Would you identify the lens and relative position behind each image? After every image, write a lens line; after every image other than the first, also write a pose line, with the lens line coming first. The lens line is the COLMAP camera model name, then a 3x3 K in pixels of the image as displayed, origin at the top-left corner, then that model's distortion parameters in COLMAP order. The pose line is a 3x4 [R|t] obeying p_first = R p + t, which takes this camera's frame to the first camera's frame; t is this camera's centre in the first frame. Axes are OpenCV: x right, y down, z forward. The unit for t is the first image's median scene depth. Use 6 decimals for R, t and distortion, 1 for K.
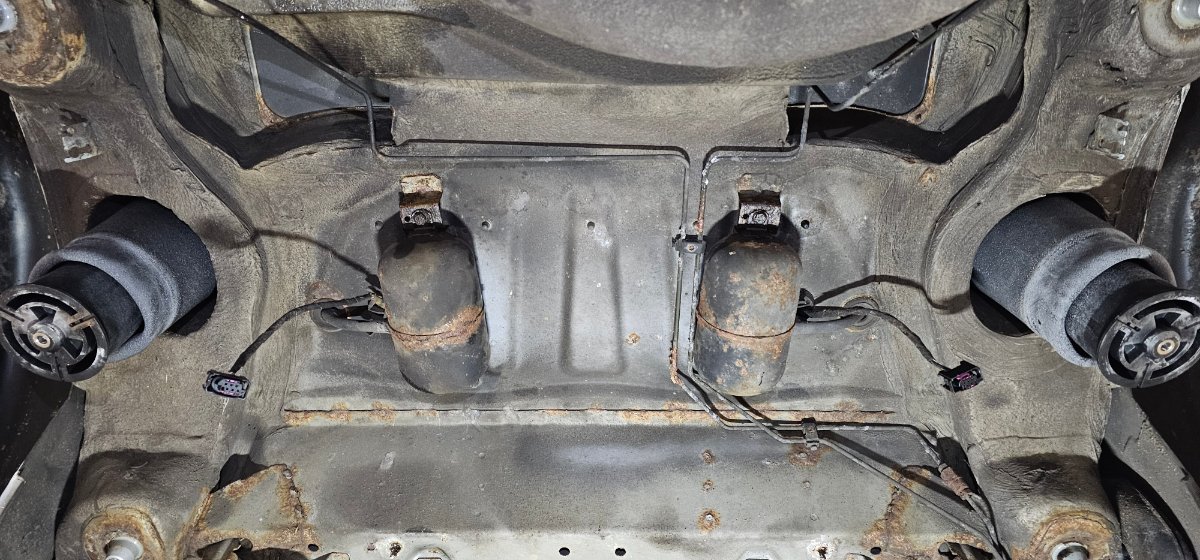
lens RADIAL K [[743.2, 0, 591.6], [0, 743.2, 276.7], [0, 0, 1]] dist [0.007816, -0.002804]
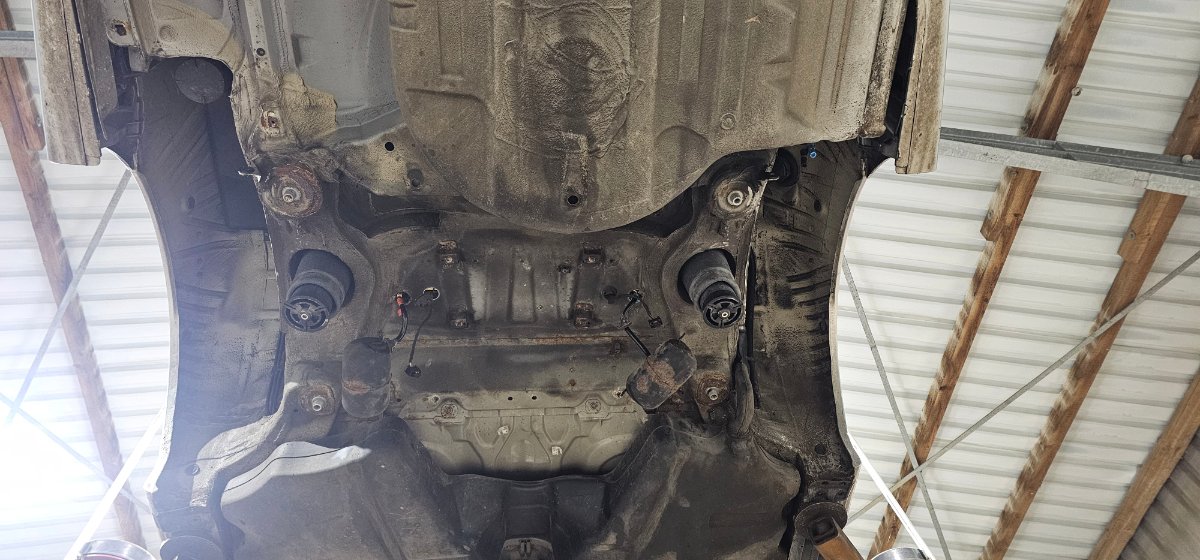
lens RADIAL K [[743.2, 0, 603.0], [0, 743.2, 276.3], [0, 0, 1]] dist [0.007816, -0.002804]
pose [[0.990192, -0.008491, 0.139458, -0.071085], [-0.006971, 0.993906, 0.110013, -0.268588], [-0.139542, -0.109906, 0.984098, -1.286408]]
